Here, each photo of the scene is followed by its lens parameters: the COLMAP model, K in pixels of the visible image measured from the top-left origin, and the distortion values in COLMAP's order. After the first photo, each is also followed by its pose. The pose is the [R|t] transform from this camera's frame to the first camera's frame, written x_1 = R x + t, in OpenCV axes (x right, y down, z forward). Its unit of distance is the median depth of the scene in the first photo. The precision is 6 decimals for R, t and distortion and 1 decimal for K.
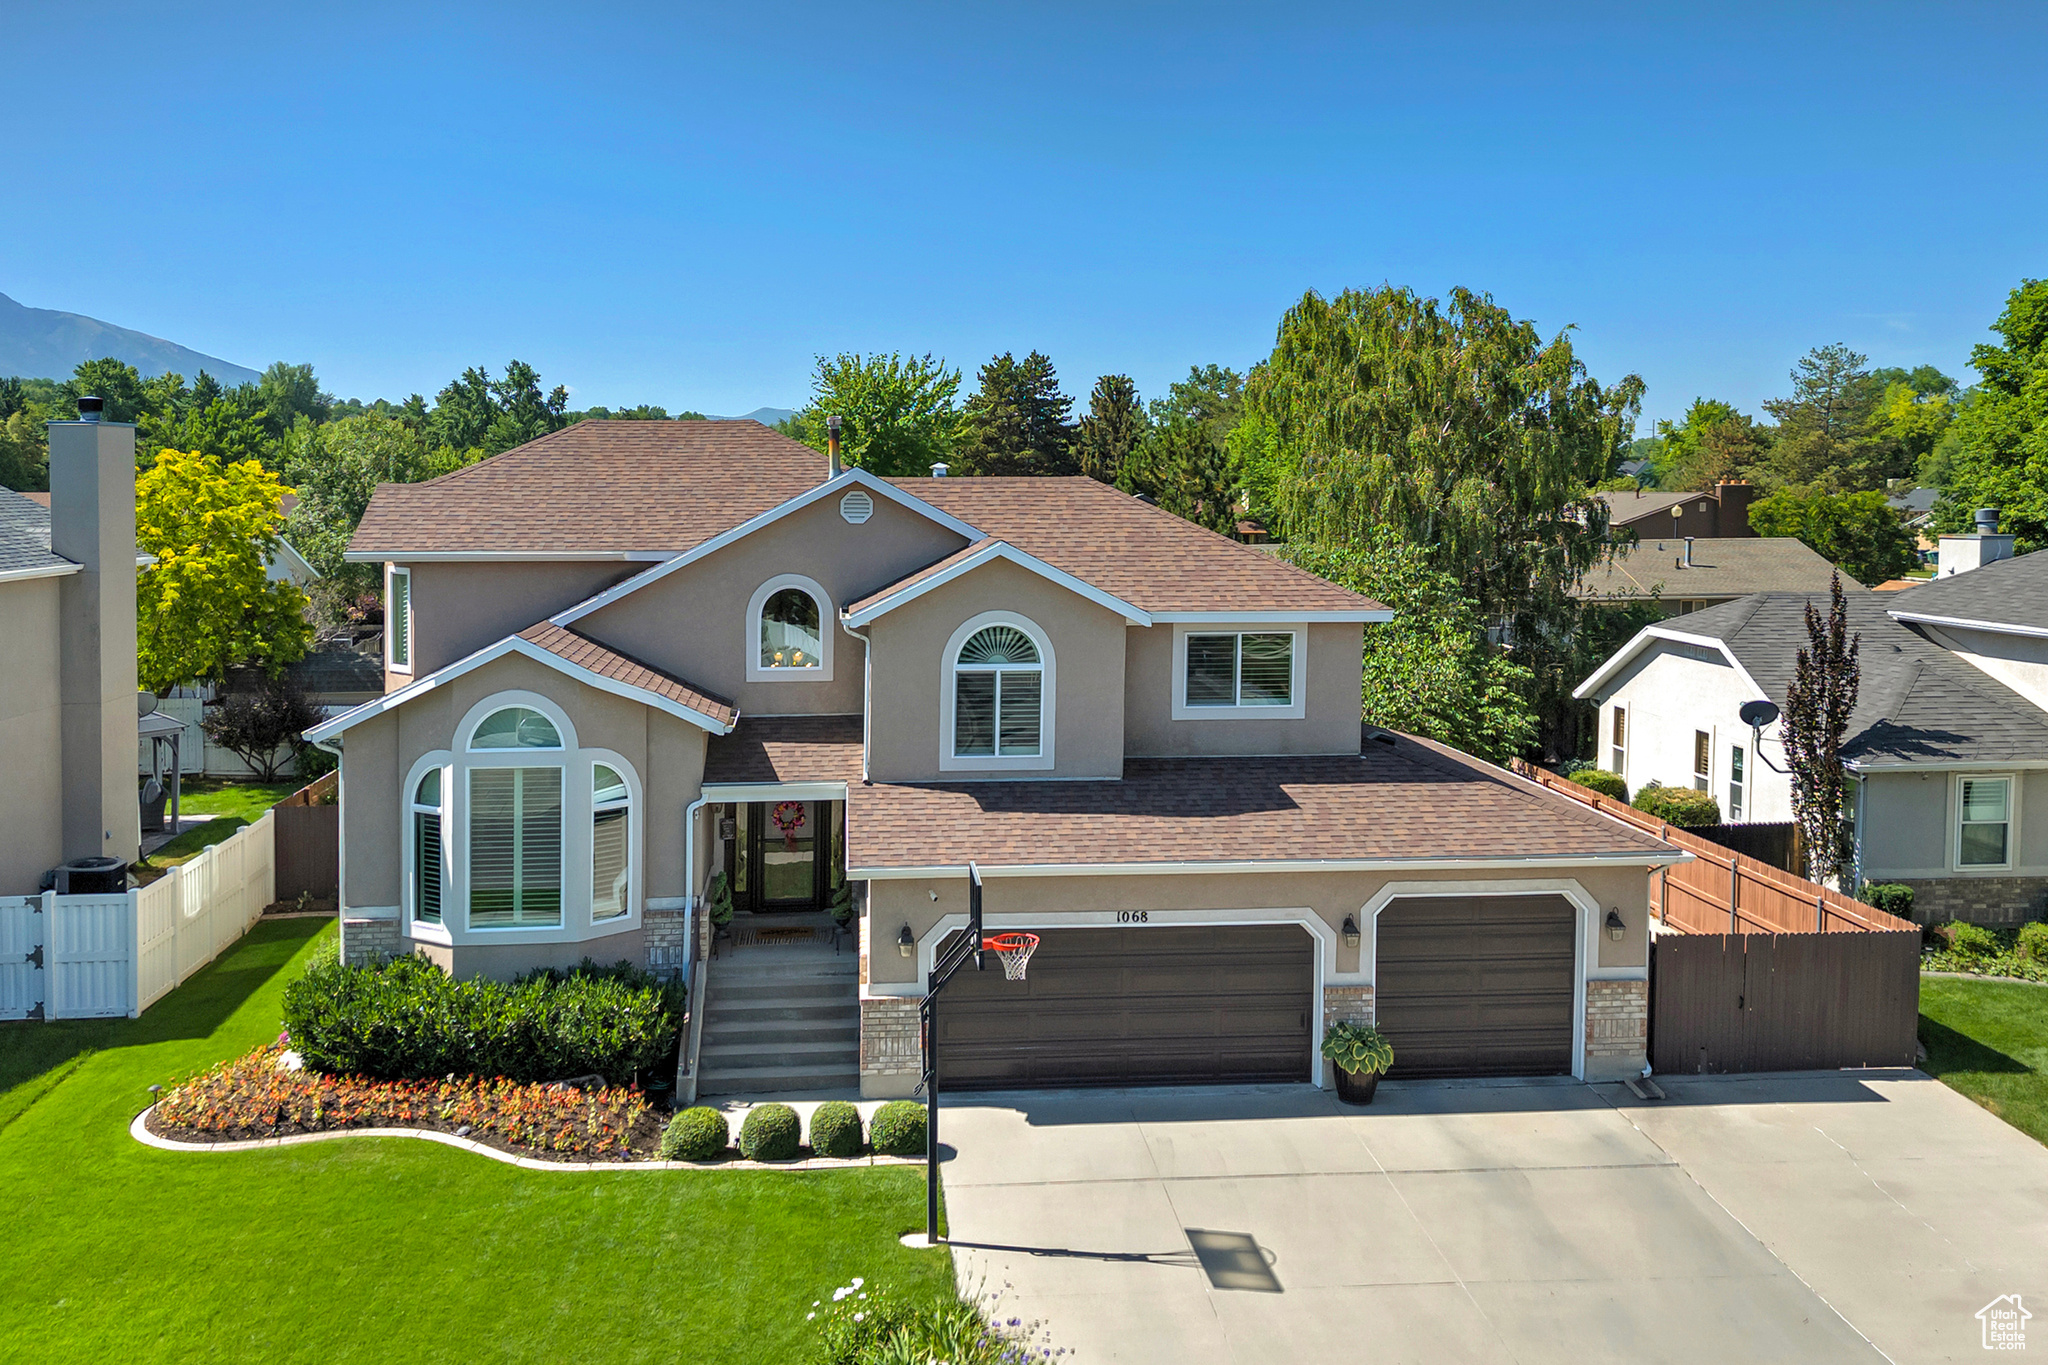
lens RADIAL K [[1705.0, 0, 1014.4], [0, 1705.0, 601.6], [0, 0, 1]] dist [0.093815, -0.115360]
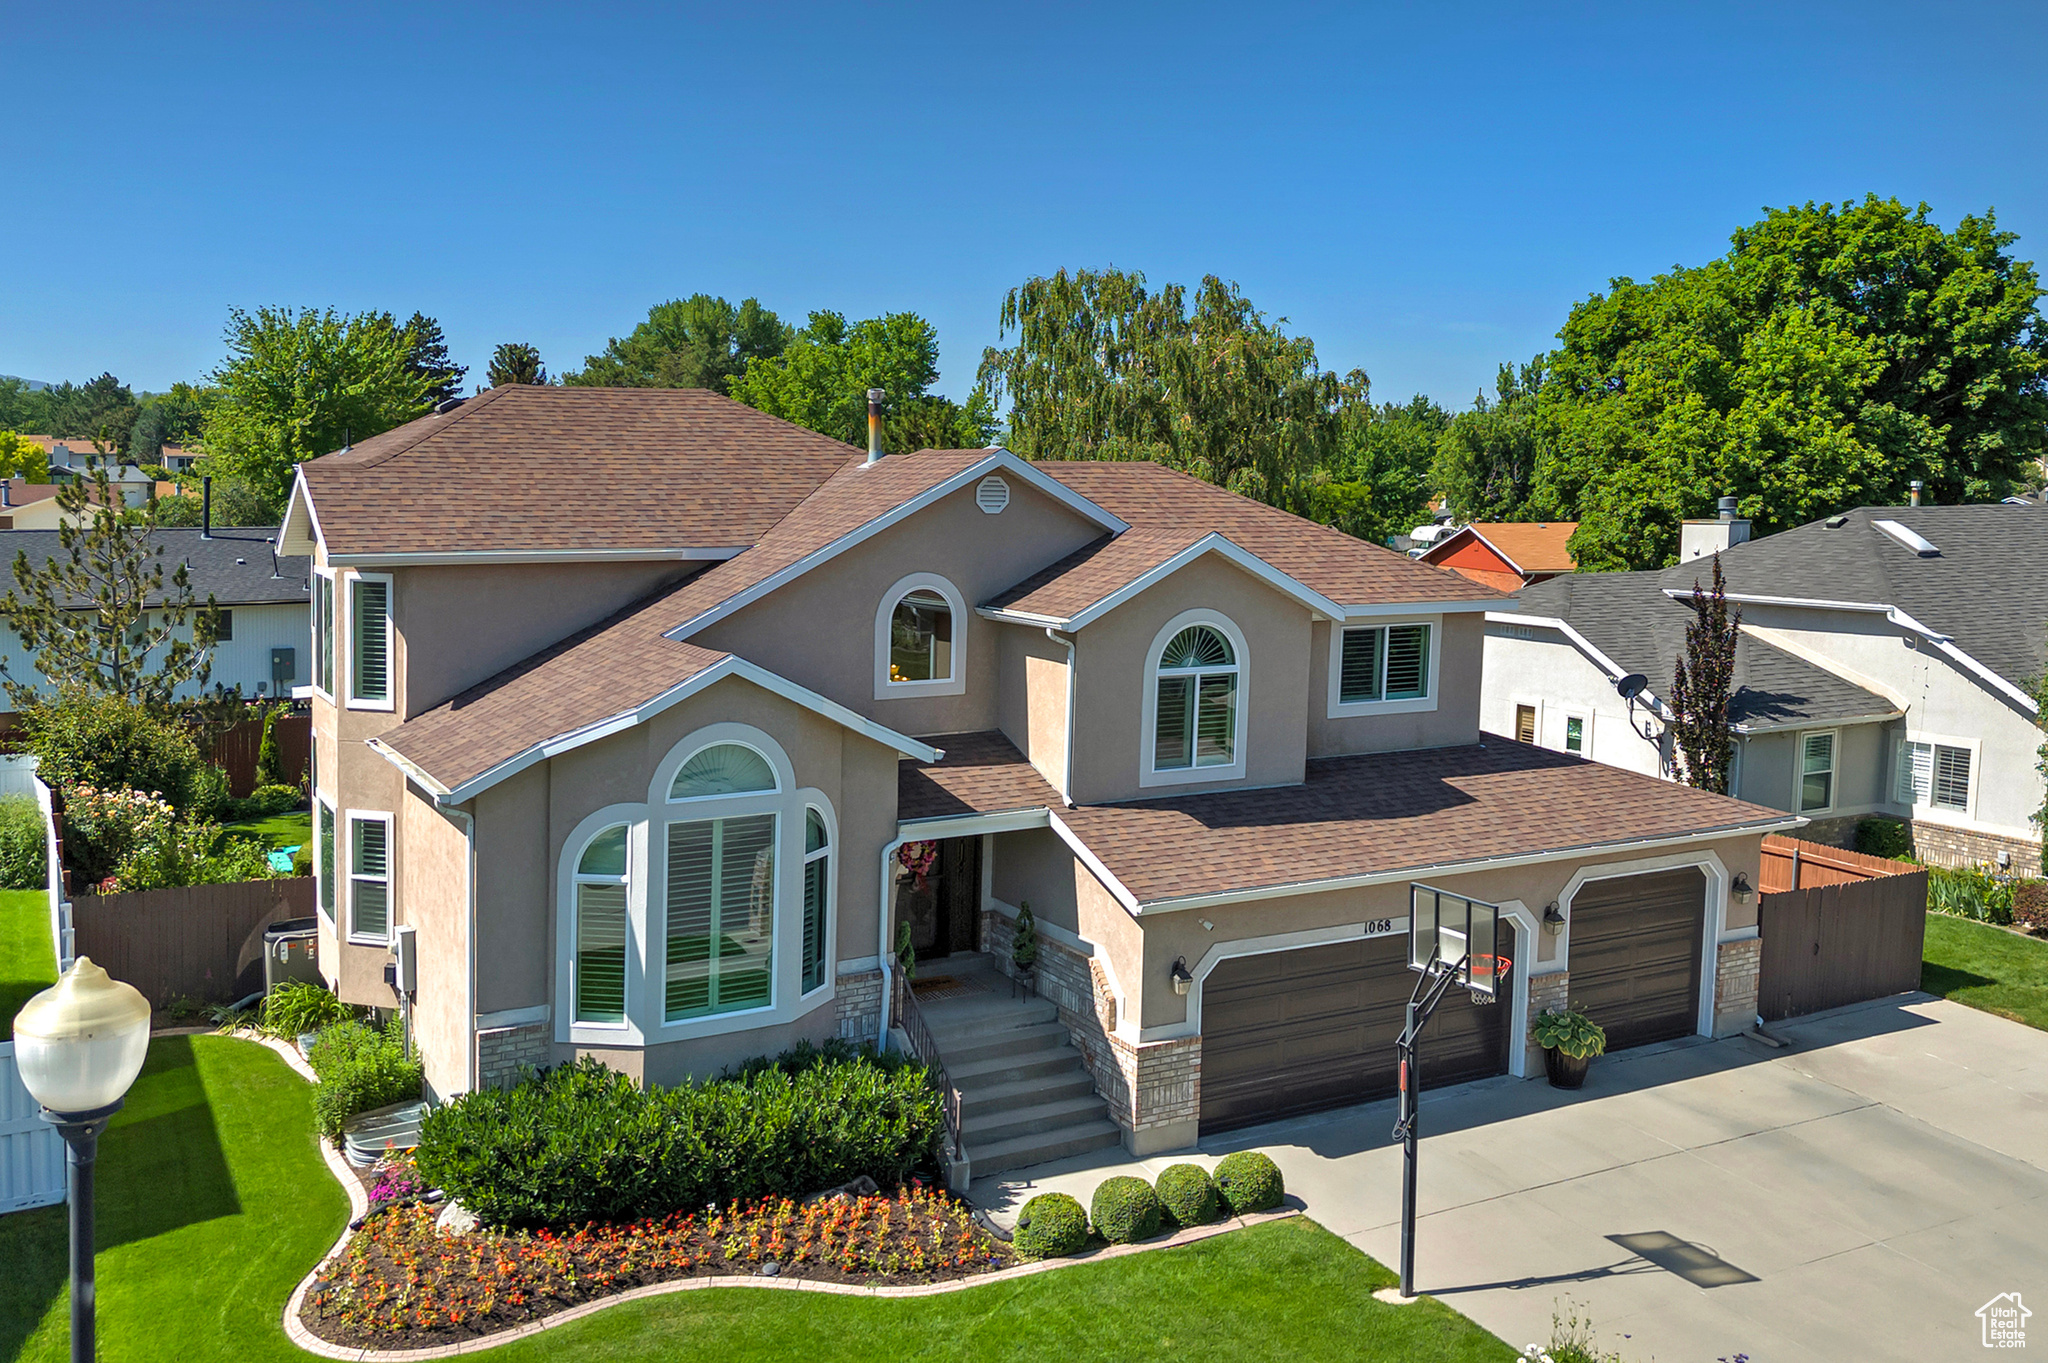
lens RADIAL K [[1764.0, 0, 1115.1], [0, 1764.0, 636.6], [0, 0, 1]] dist [0.110364, -0.159338]
pose [[0.910282, -0.031645, 0.412776, -0.450068], [0.021000, 0.999320, 0.030302, -0.009819], [-0.413455, -0.018915, 0.910328, 0.157886]]
